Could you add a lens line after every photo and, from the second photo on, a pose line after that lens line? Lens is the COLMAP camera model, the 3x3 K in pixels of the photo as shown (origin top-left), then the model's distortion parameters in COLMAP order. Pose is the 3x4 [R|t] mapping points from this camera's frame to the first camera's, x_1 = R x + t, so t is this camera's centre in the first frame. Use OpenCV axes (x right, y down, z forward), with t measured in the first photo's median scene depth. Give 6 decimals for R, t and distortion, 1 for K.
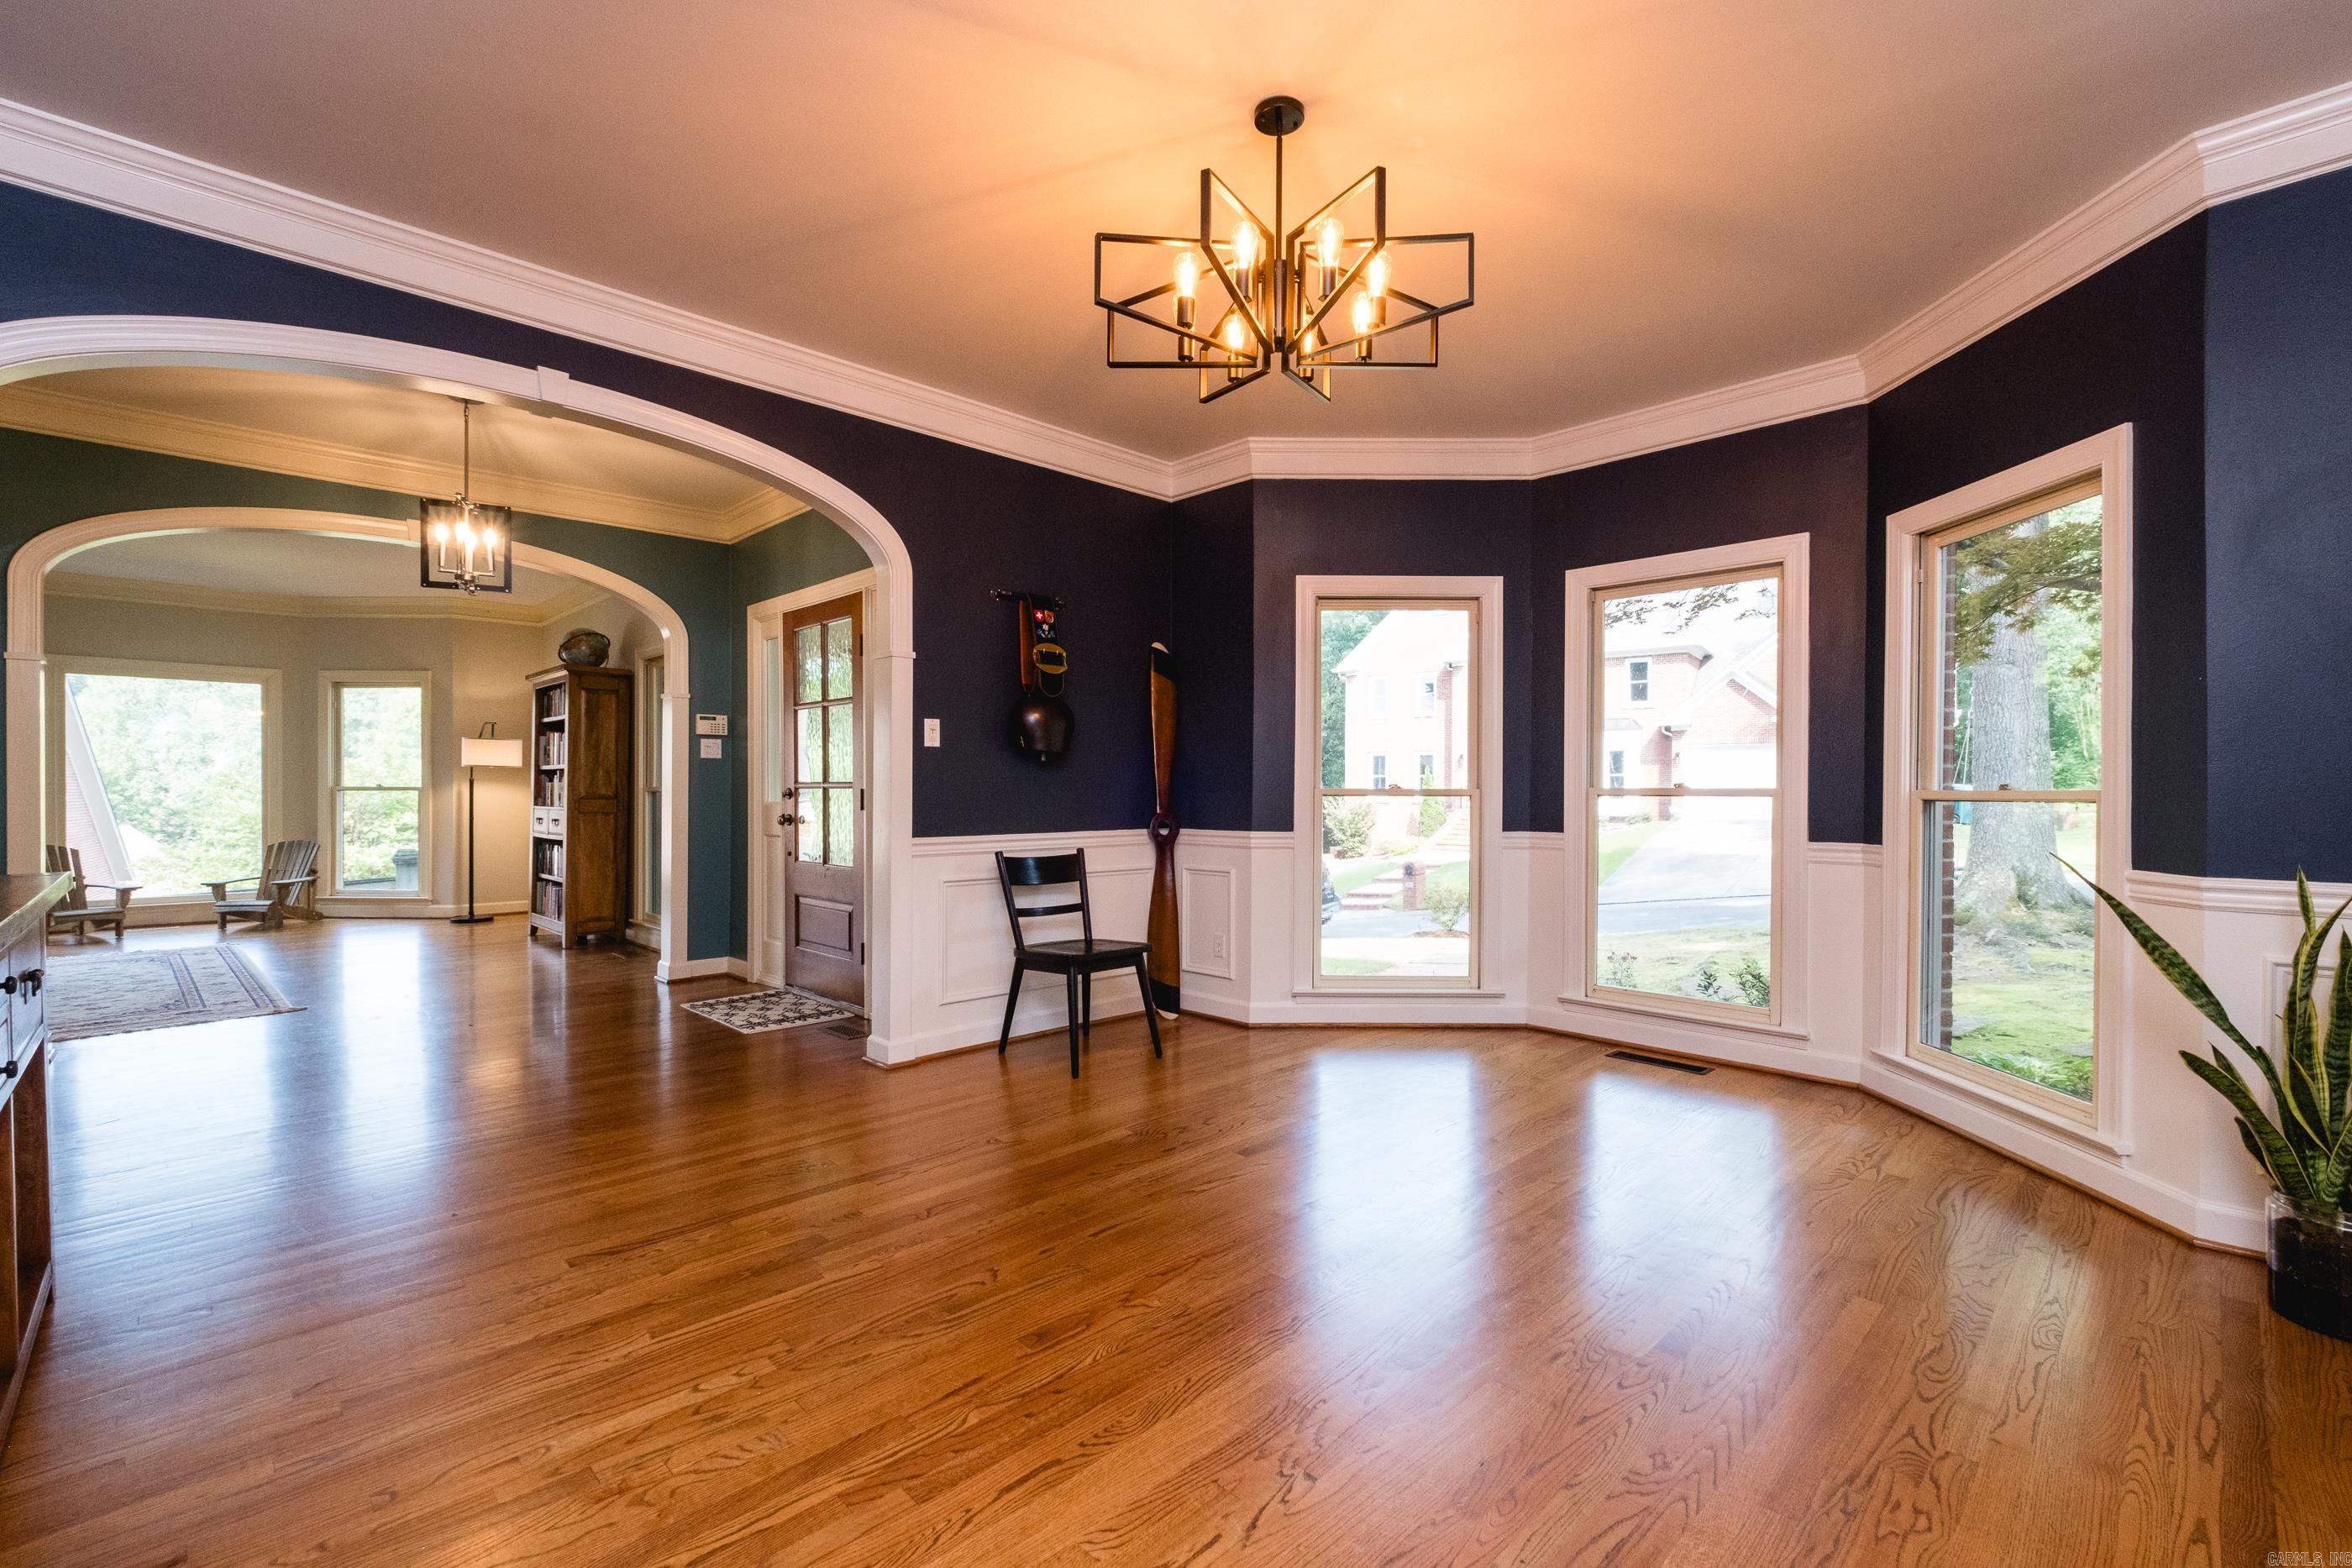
lens RADIAL K [[1015.2, 0, 1181.5], [0, 1015.2, 790.4], [0, 0, 1]] dist [0.009542, -0.006566]
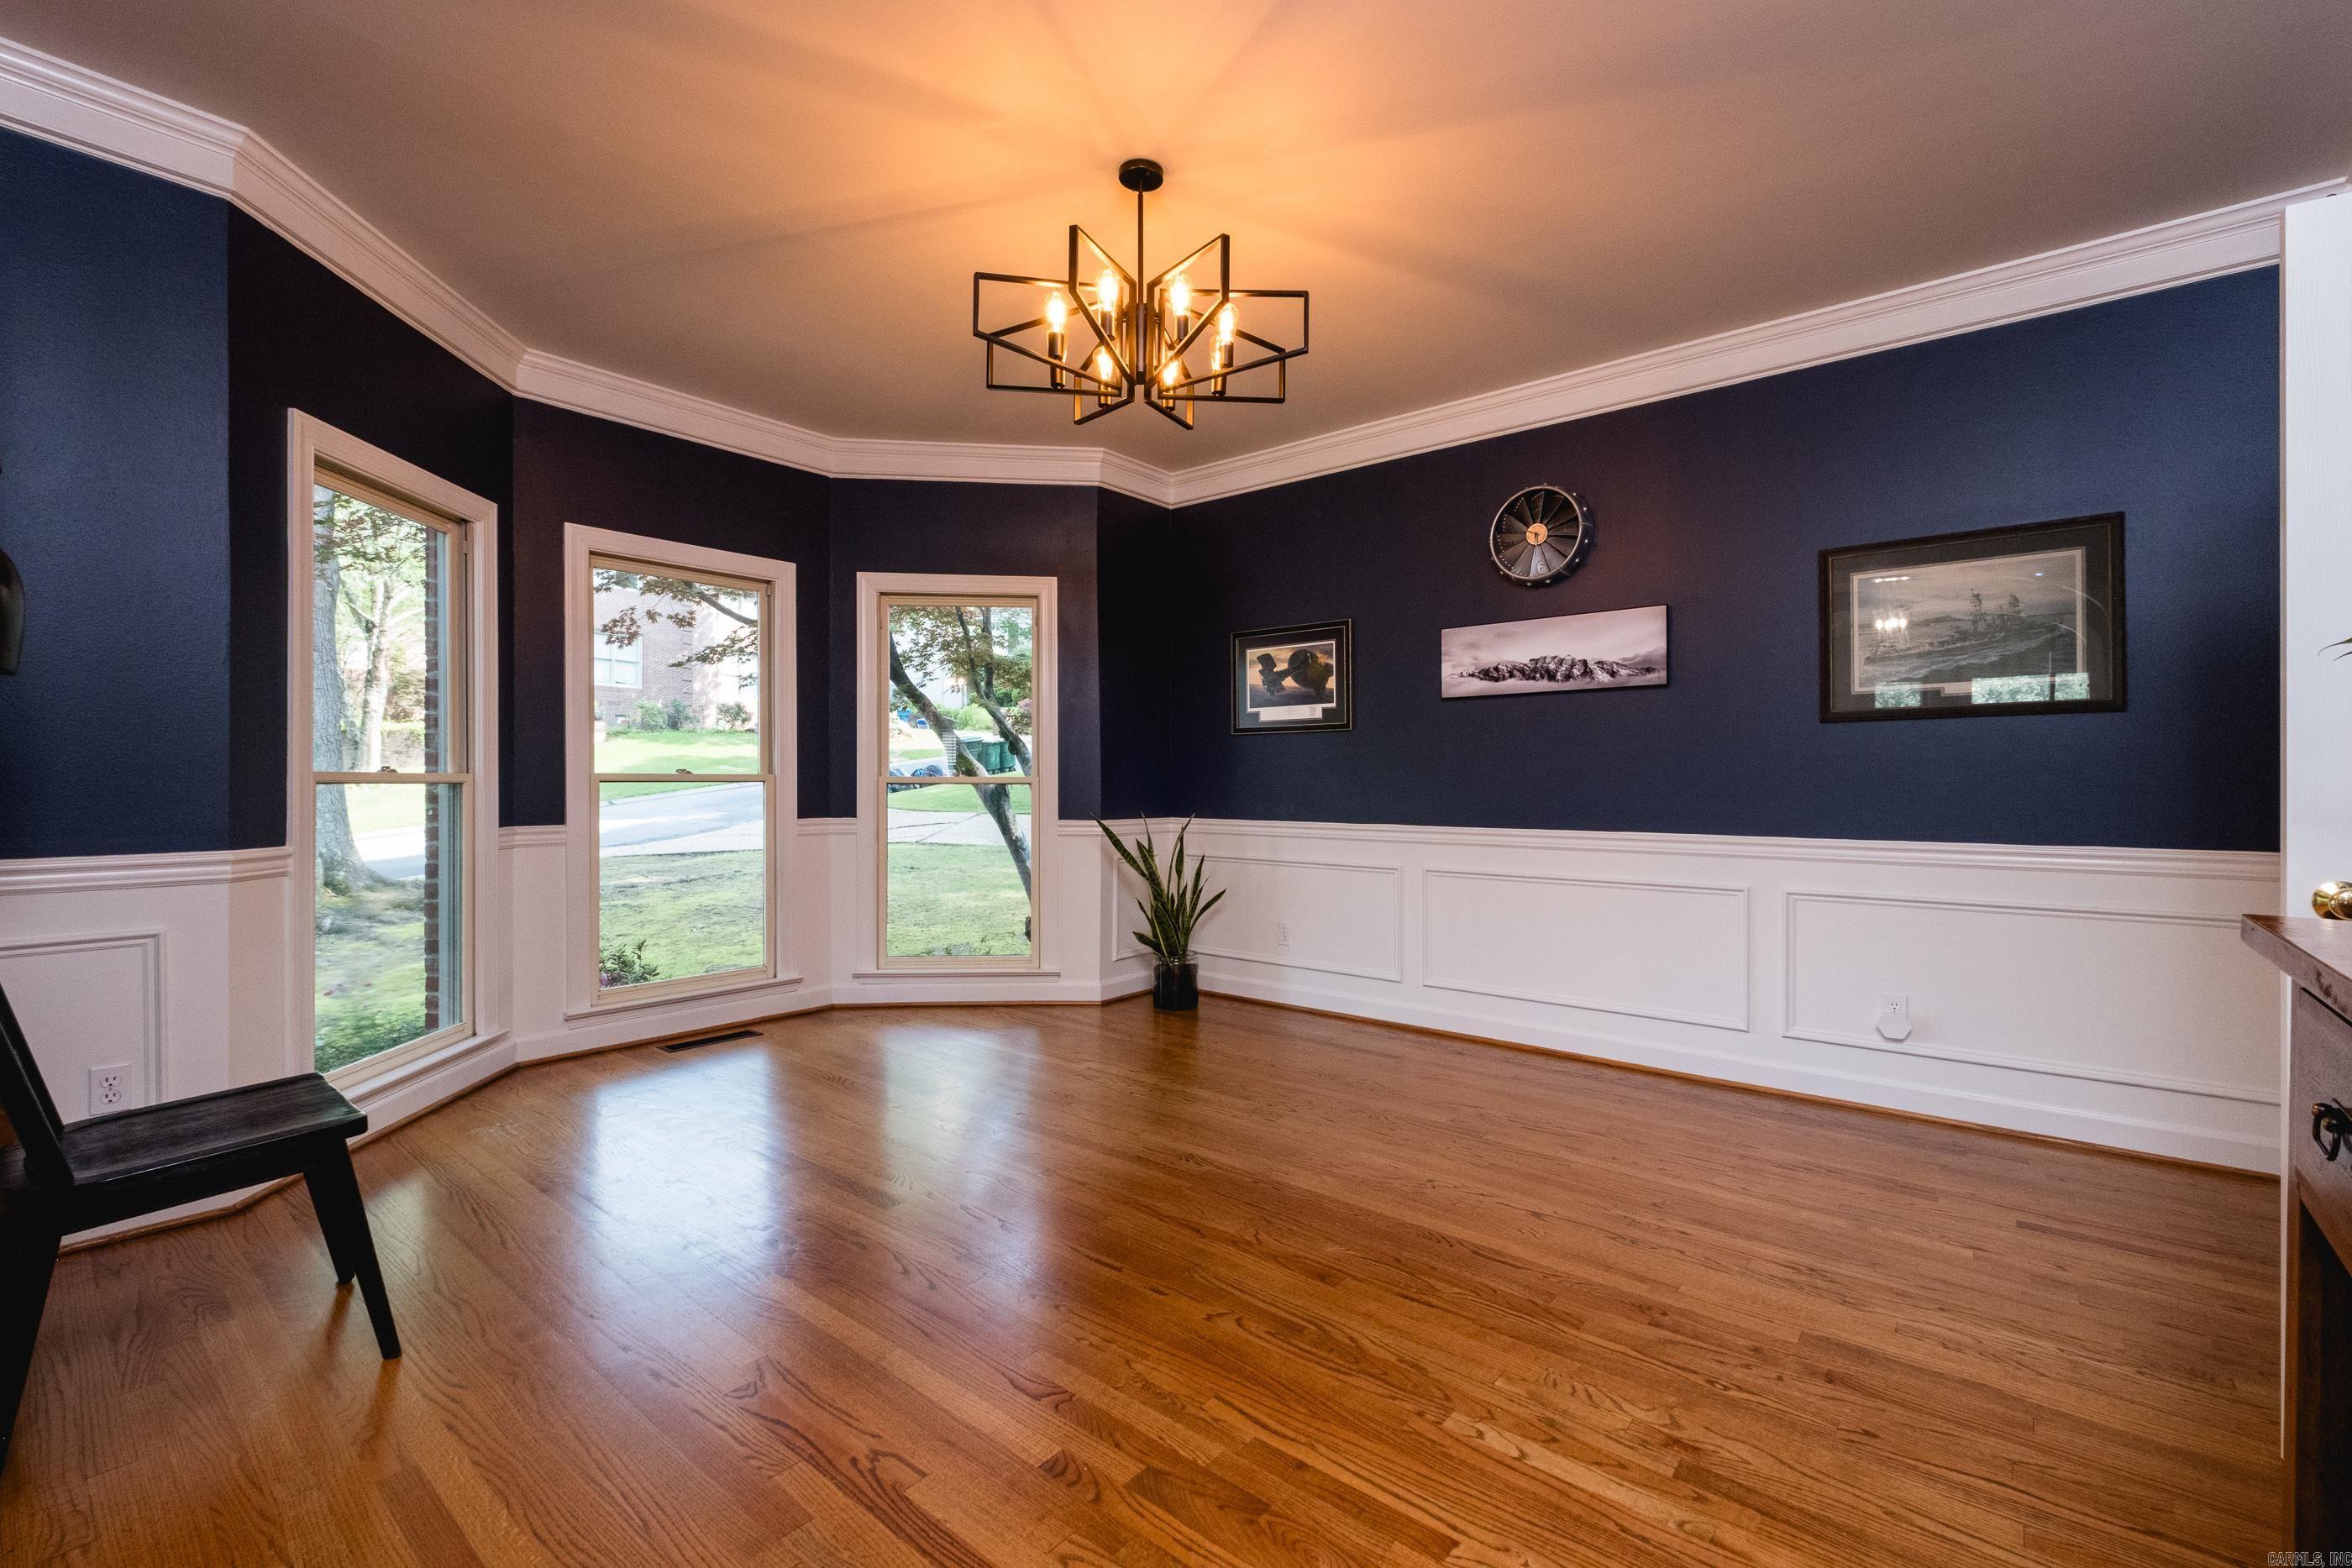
lens RADIAL K [[1015.2, 0, 1180.0], [0, 1015.2, 790.0], [0, 0, 1]] dist [0.009542, -0.006566]
pose [[-0.109493, -0.014171, 0.993886, -1.046197], [0.000177, 0.999898, 0.014276, -0.001713], [-0.993988, 0.001739, -0.109480, 1.107959]]
